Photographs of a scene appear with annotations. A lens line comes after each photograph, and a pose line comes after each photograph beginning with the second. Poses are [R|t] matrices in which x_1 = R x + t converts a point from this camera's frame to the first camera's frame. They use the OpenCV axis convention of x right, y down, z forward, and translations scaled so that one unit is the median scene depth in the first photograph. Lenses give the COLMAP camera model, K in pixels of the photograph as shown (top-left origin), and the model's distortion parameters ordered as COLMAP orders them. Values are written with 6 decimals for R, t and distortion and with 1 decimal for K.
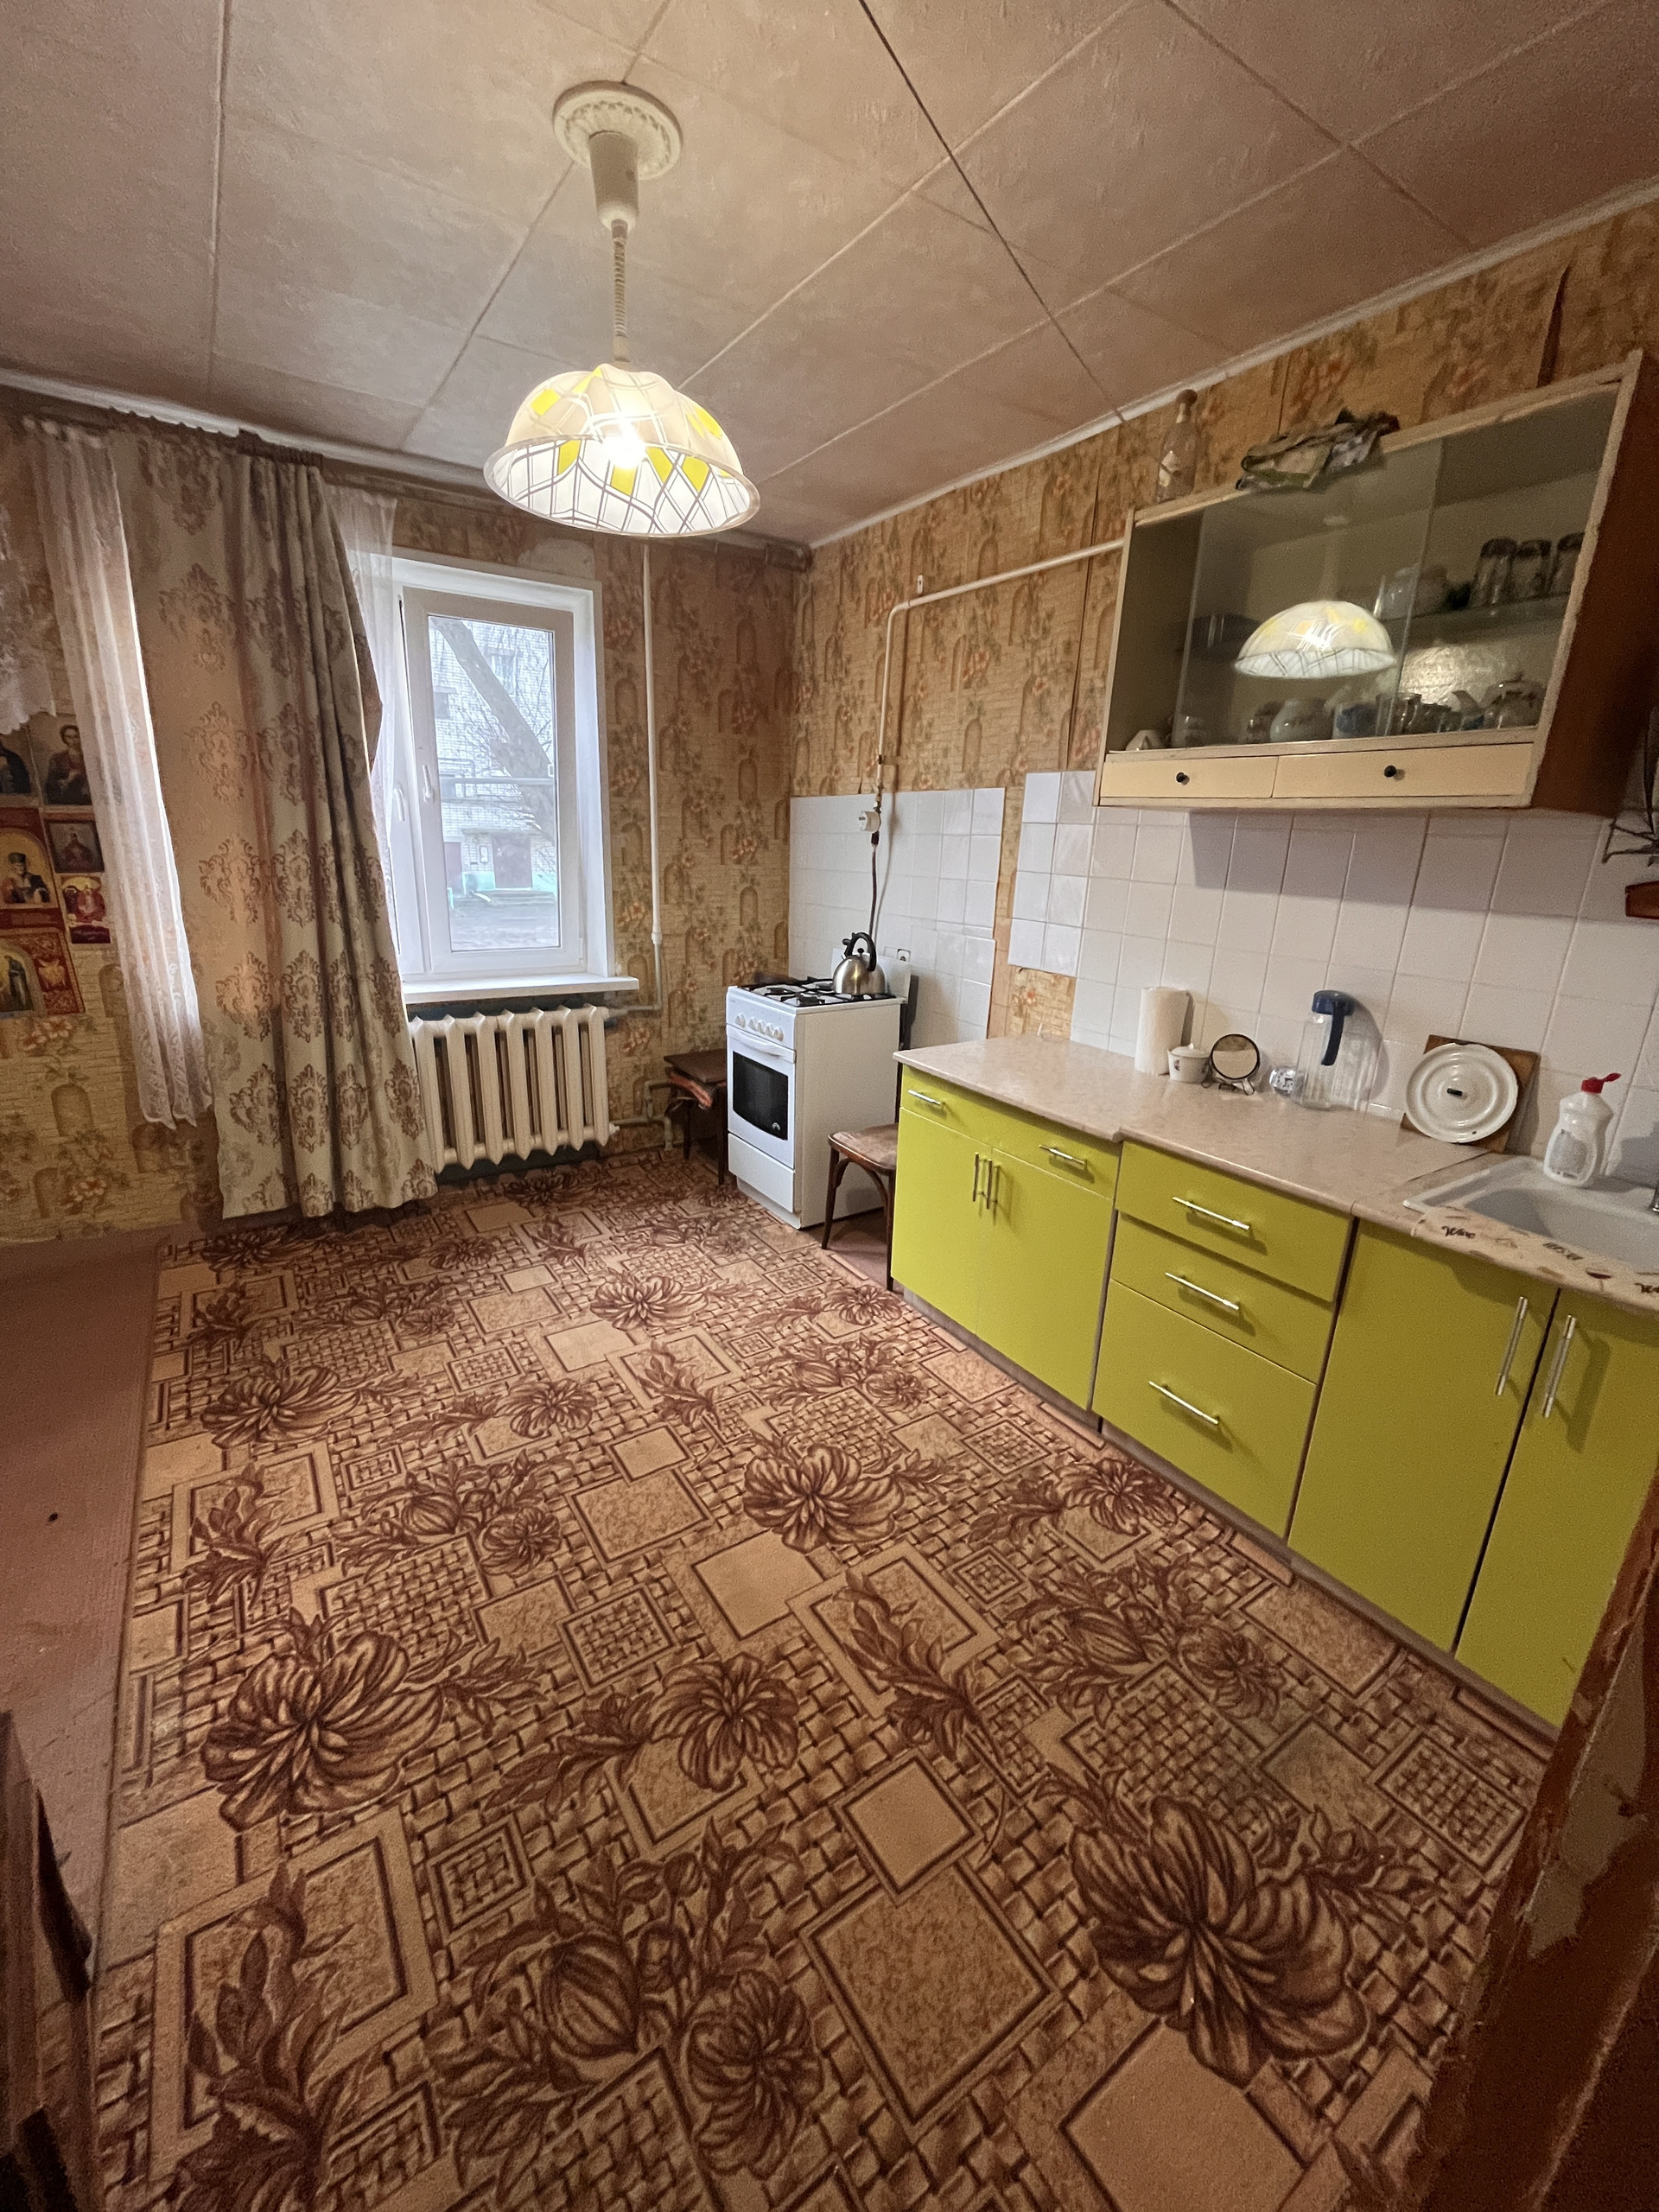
lens RADIAL K [[902.8, 0, 832.3], [0, 902.8, 1105.4], [0, 0, 1]] dist [-0.001250, -0.000319]
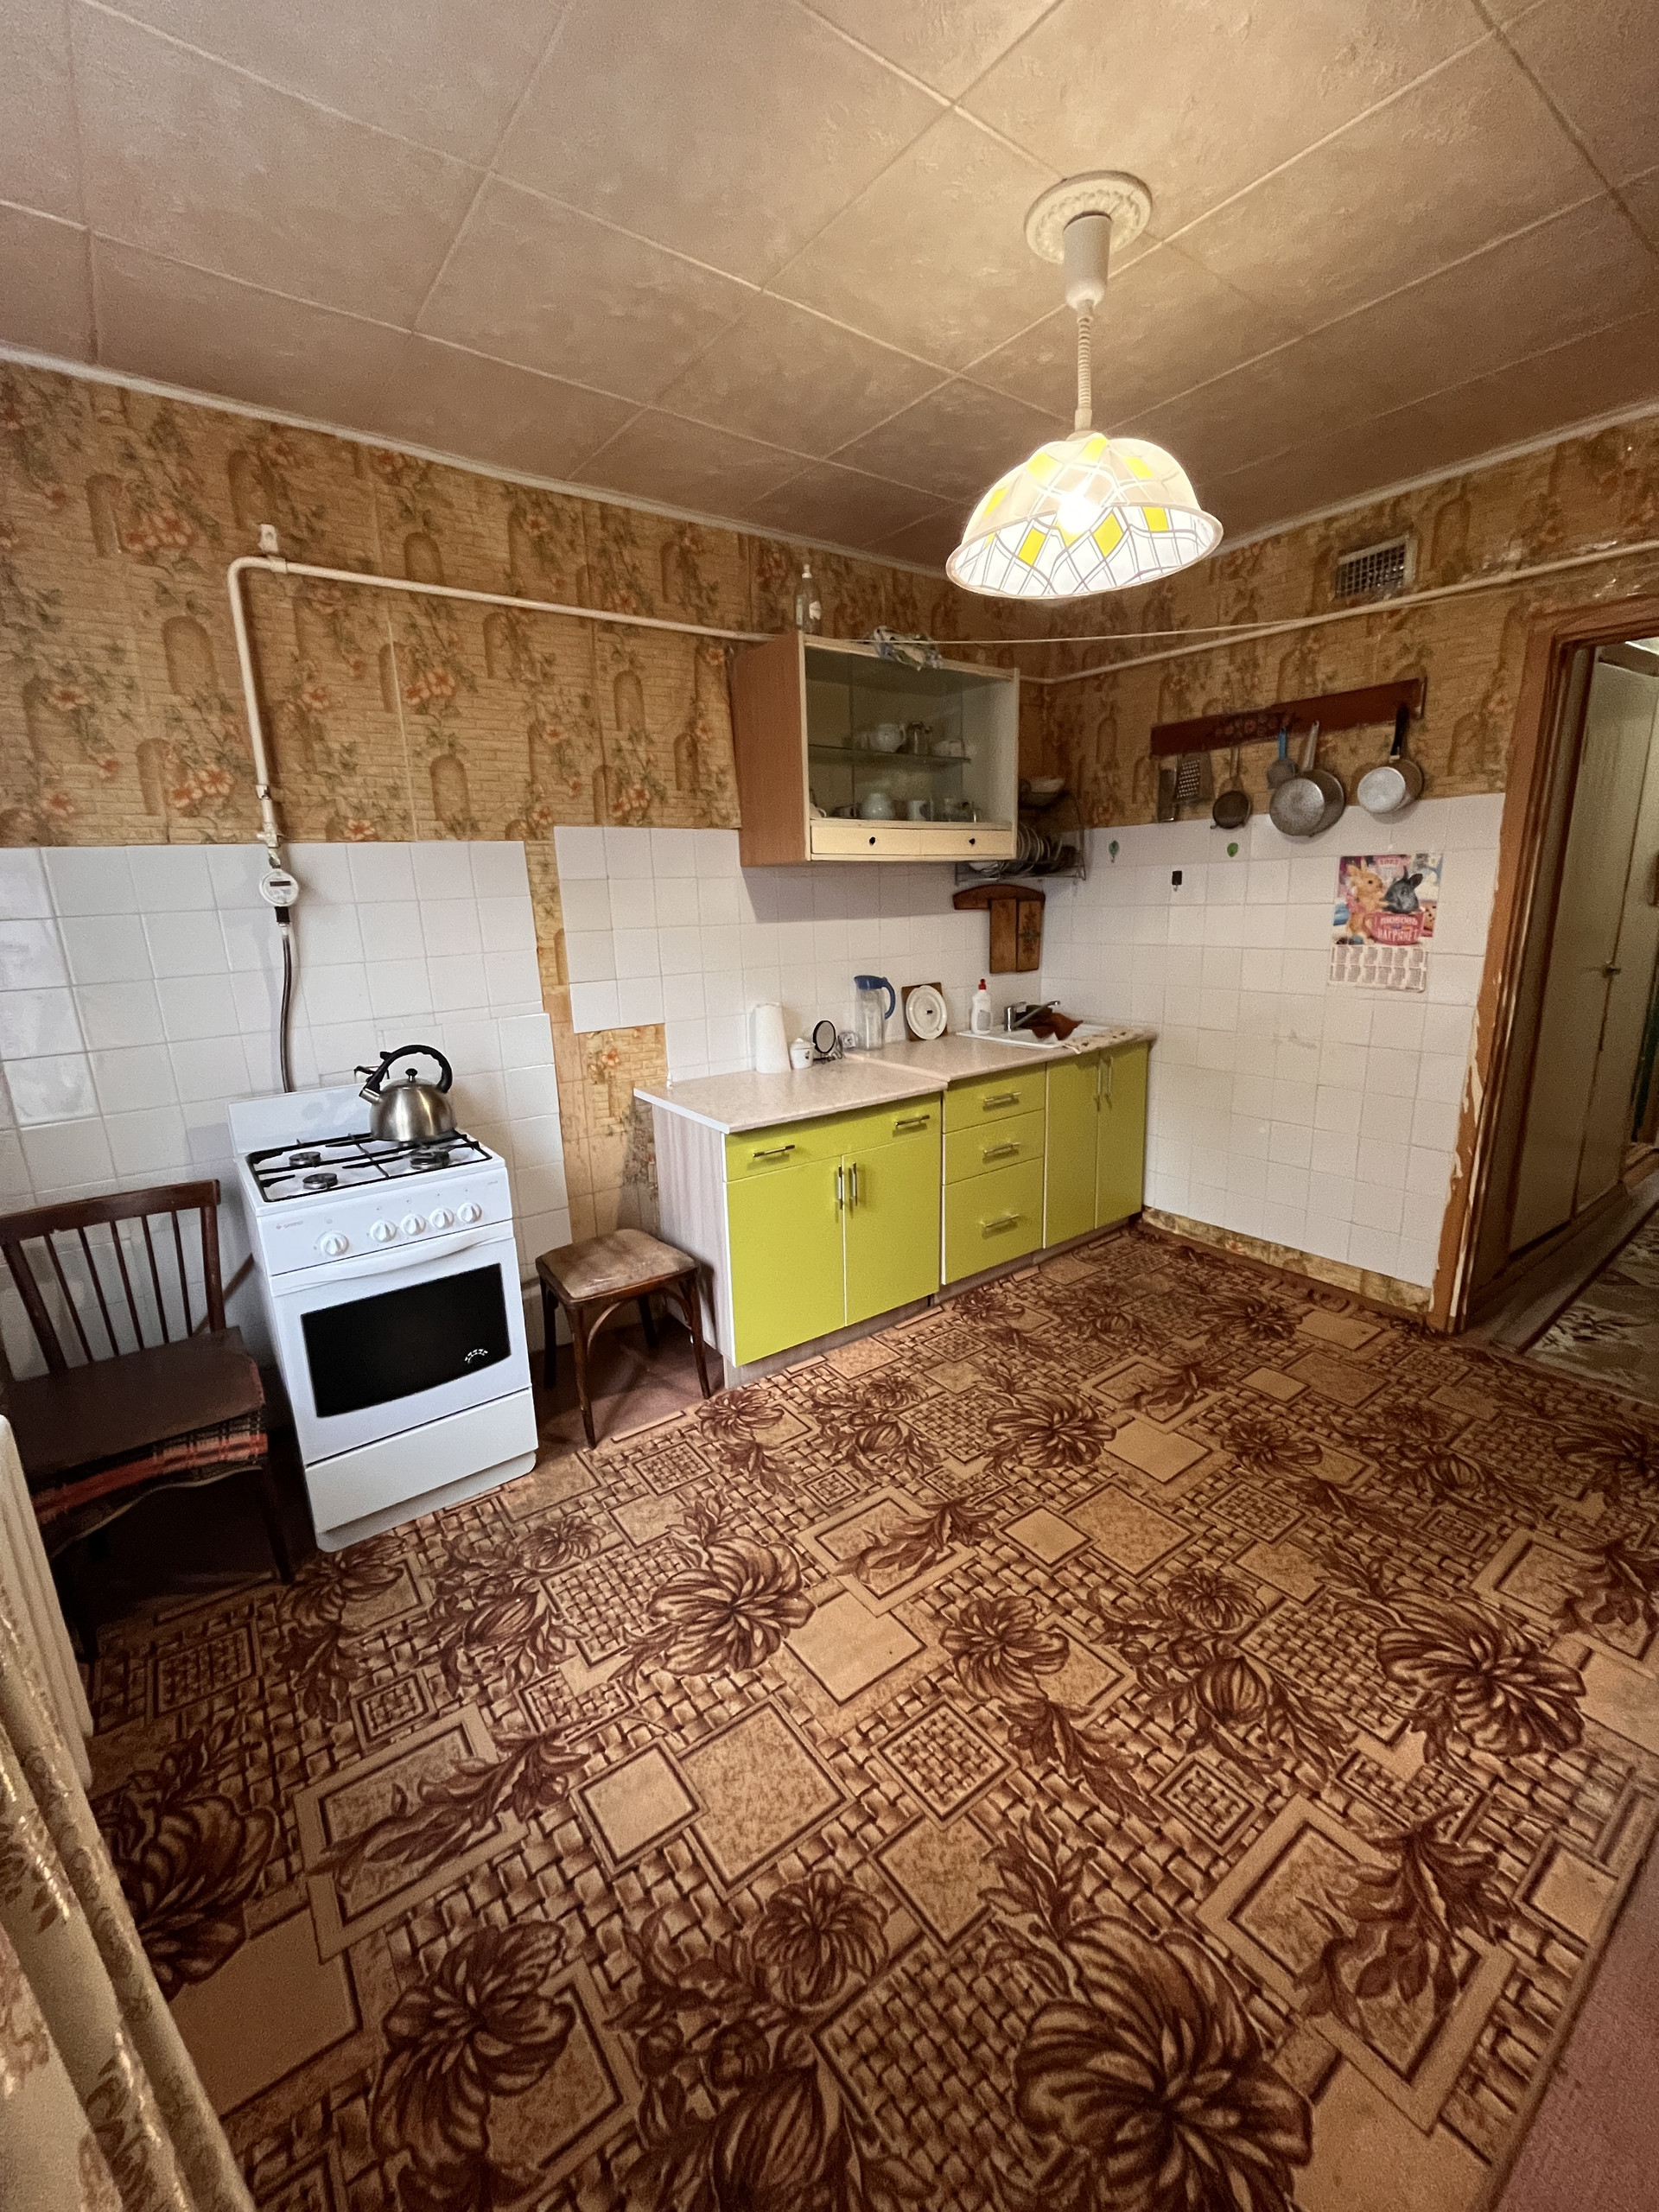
lens RADIAL K [[902.8, 0, 832.4], [0, 902.8, 1100.9], [0, 0, 1]] dist [-0.001250, -0.000319]
pose [[-0.055114, -0.262239, 0.963428, -1.046267], [0.317748, 0.910126, 0.265908, -0.373922], [-0.946572, 0.320783, 0.033165, 1.103332]]
